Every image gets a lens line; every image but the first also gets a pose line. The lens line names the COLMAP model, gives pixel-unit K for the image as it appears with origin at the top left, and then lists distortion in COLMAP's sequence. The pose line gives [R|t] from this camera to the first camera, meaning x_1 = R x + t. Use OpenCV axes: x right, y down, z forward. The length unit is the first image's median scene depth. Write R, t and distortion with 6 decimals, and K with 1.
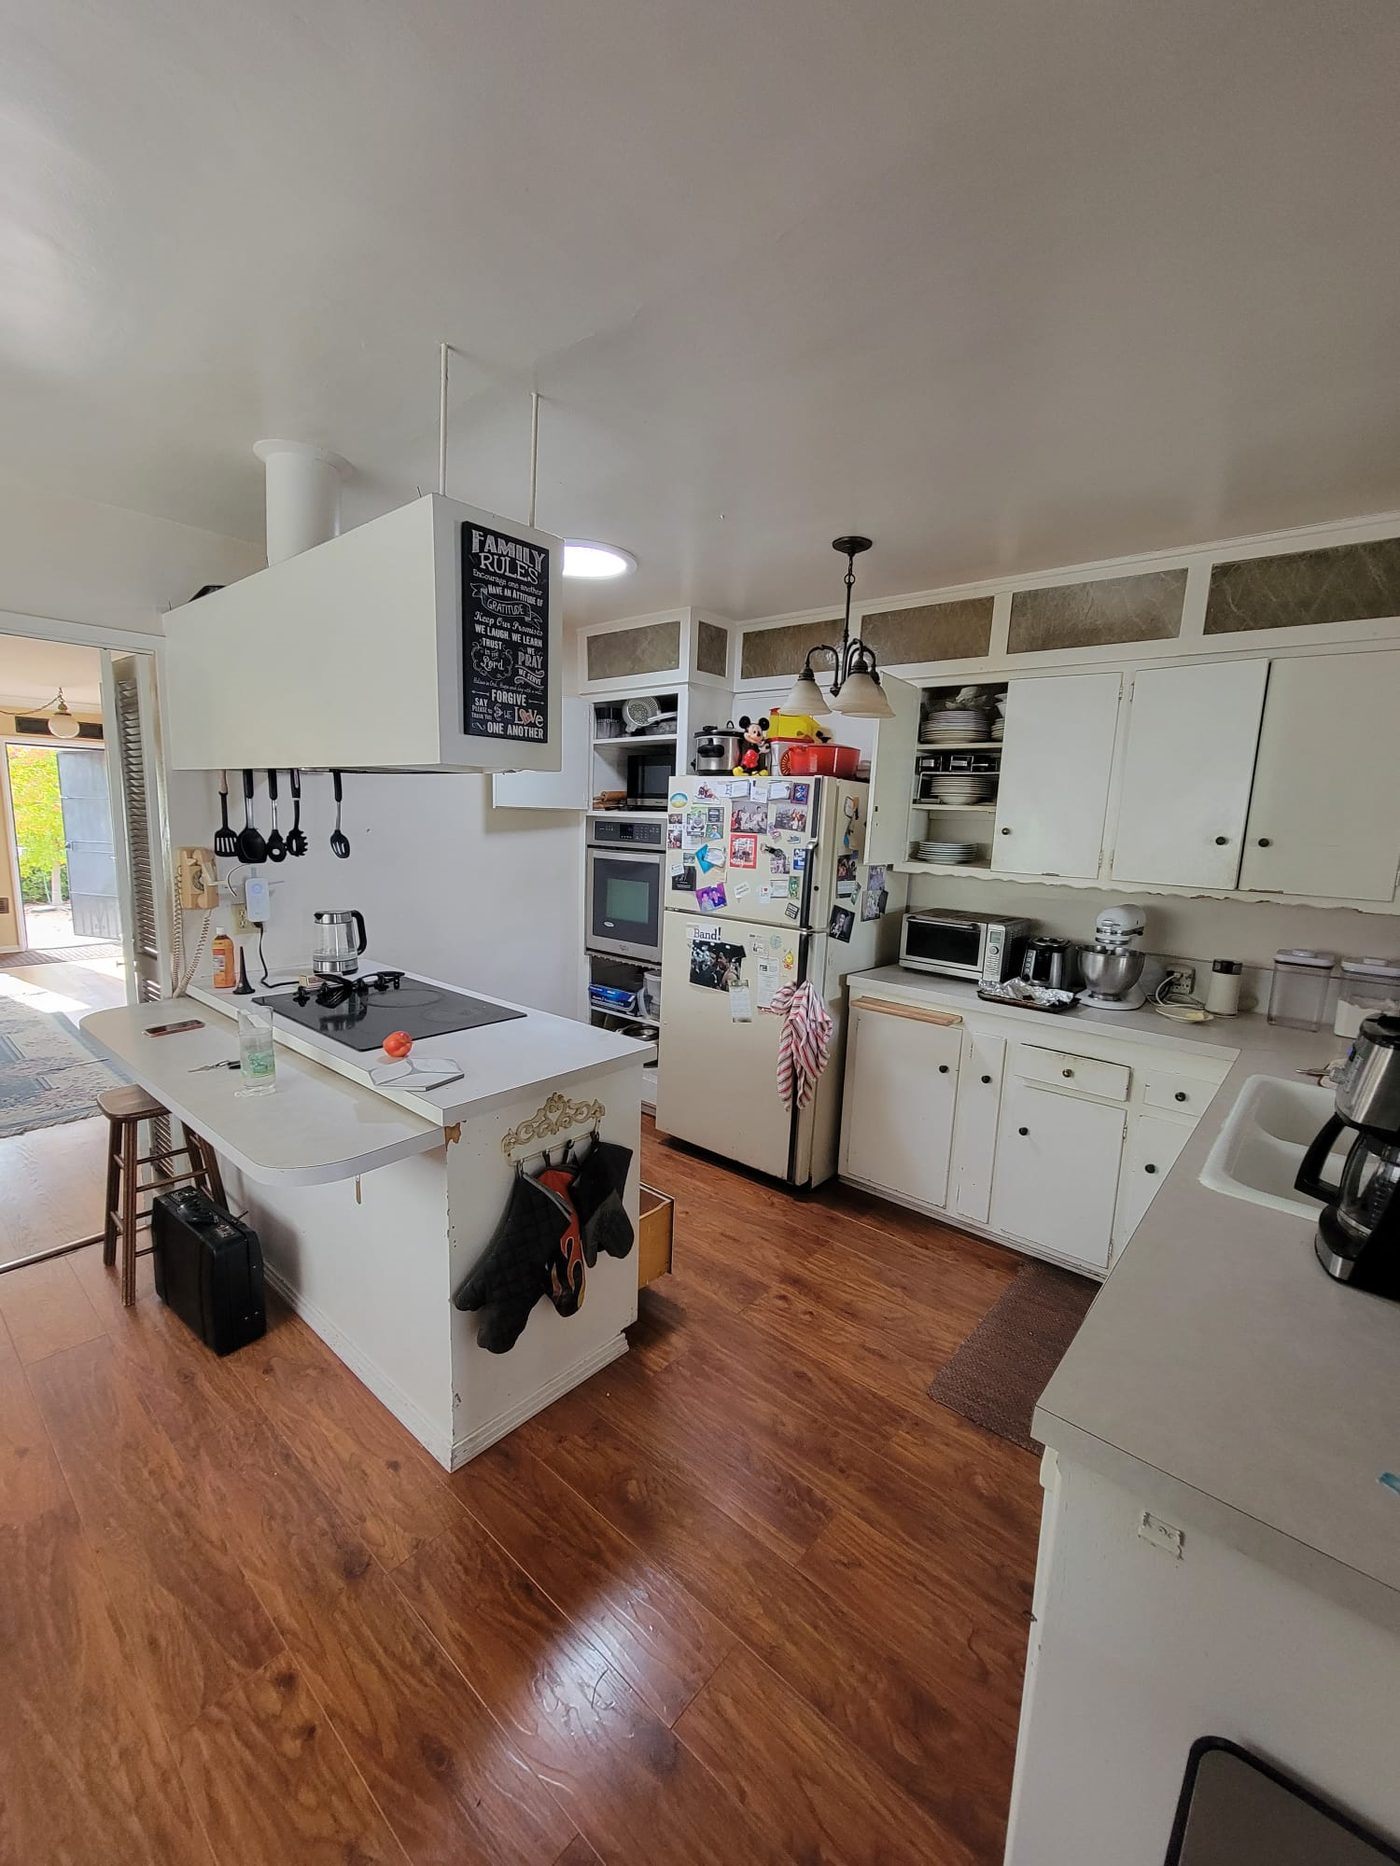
lens RADIAL K [[766.1, 0, 694.3], [0, 766.1, 929.8], [0, 0, 1]] dist [-0.001207, 0.000033]
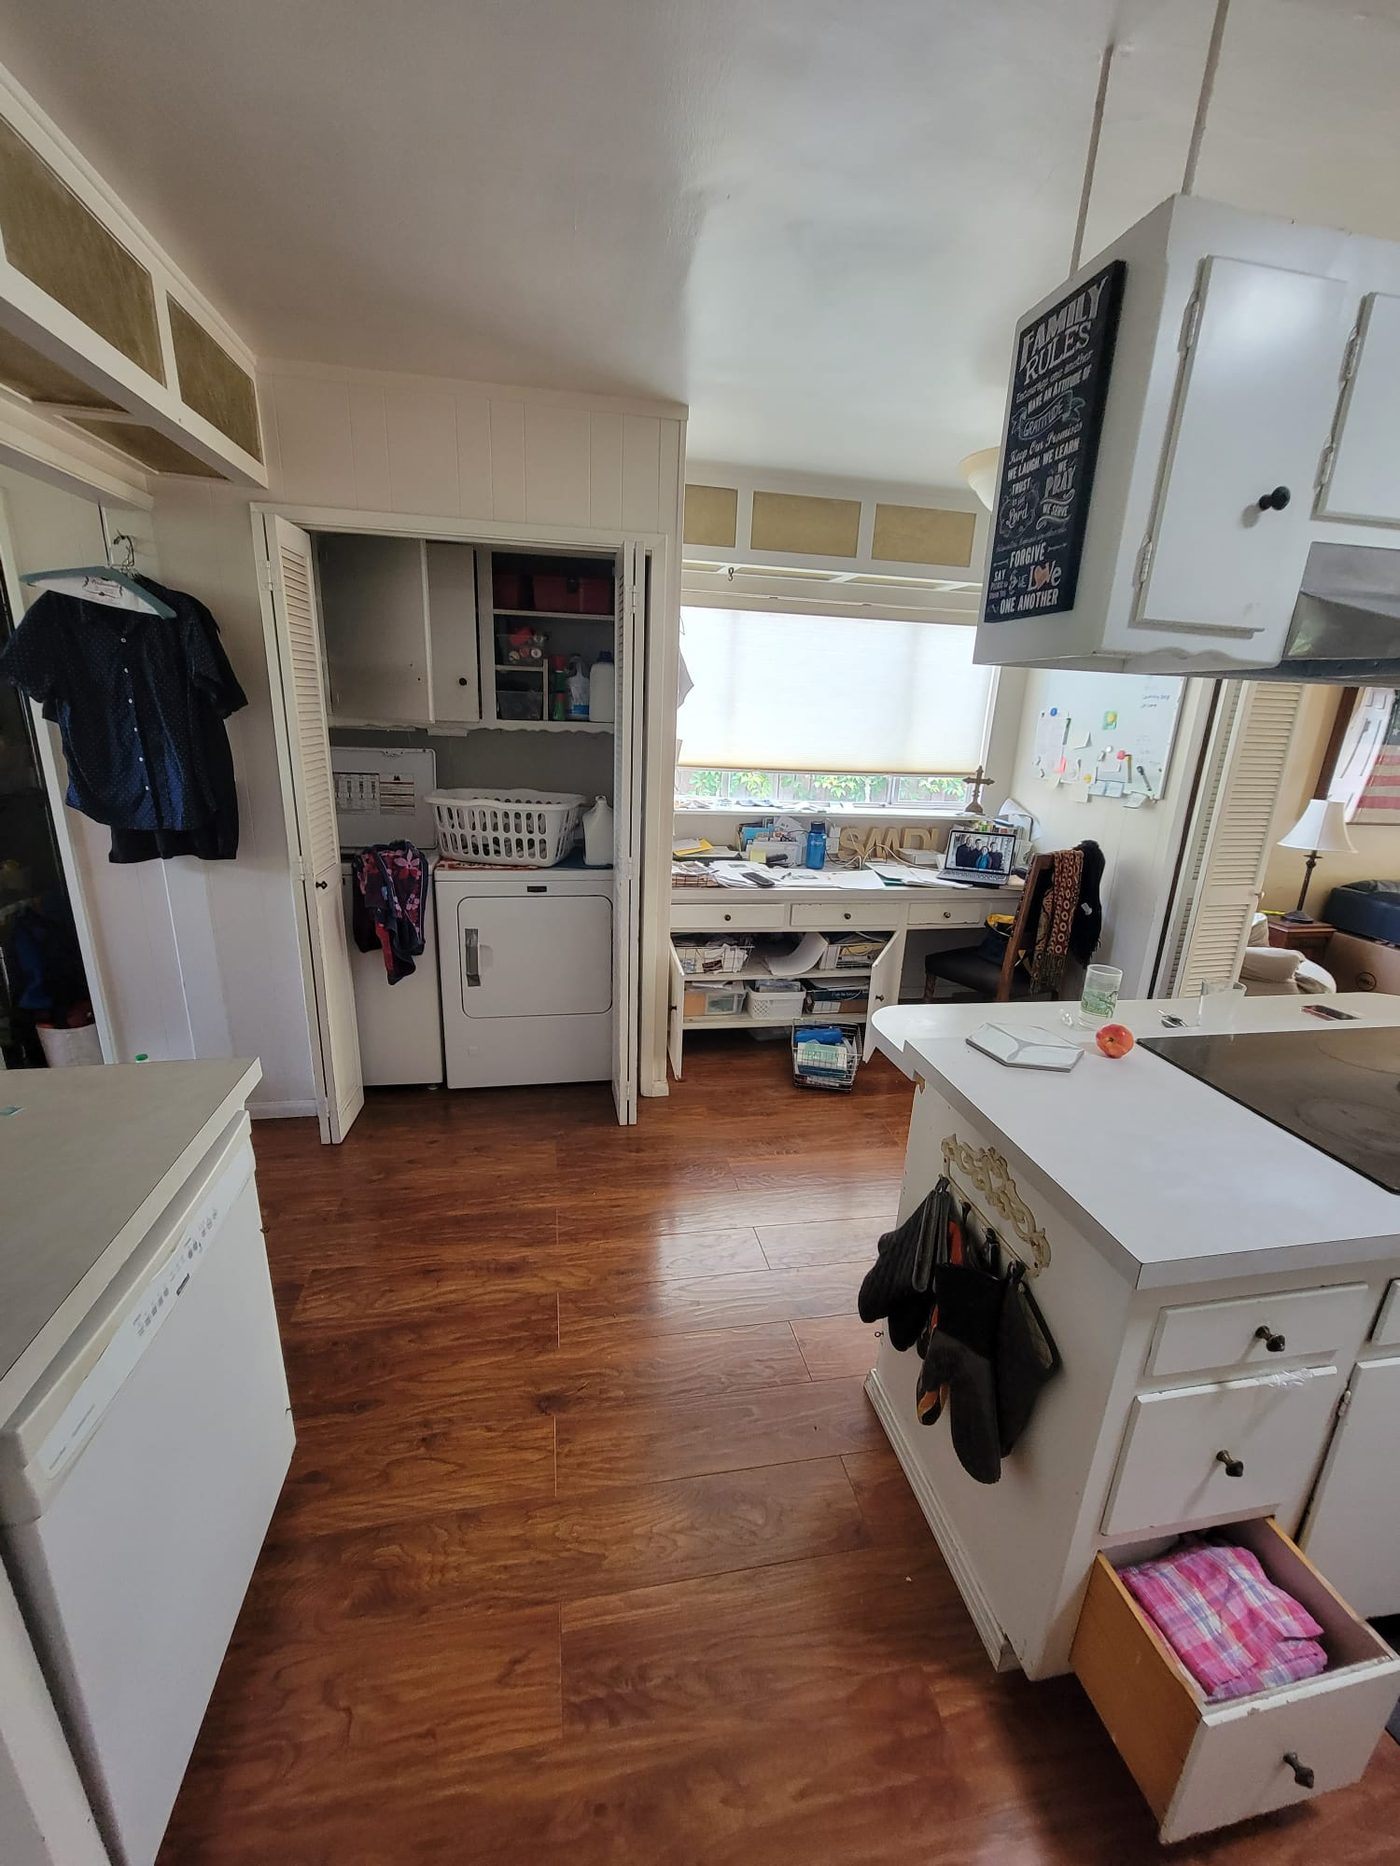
lens RADIAL K [[766.1, 0, 696.0], [0, 766.1, 938.4], [0, 0, 1]] dist [-0.001207, 0.000033]
pose [[-0.615234, 0.171050, -0.769564, 0.559869], [-0.183222, 0.918422, 0.350615, -0.172775], [0.766758, 0.356712, -0.533704, 1.287733]]
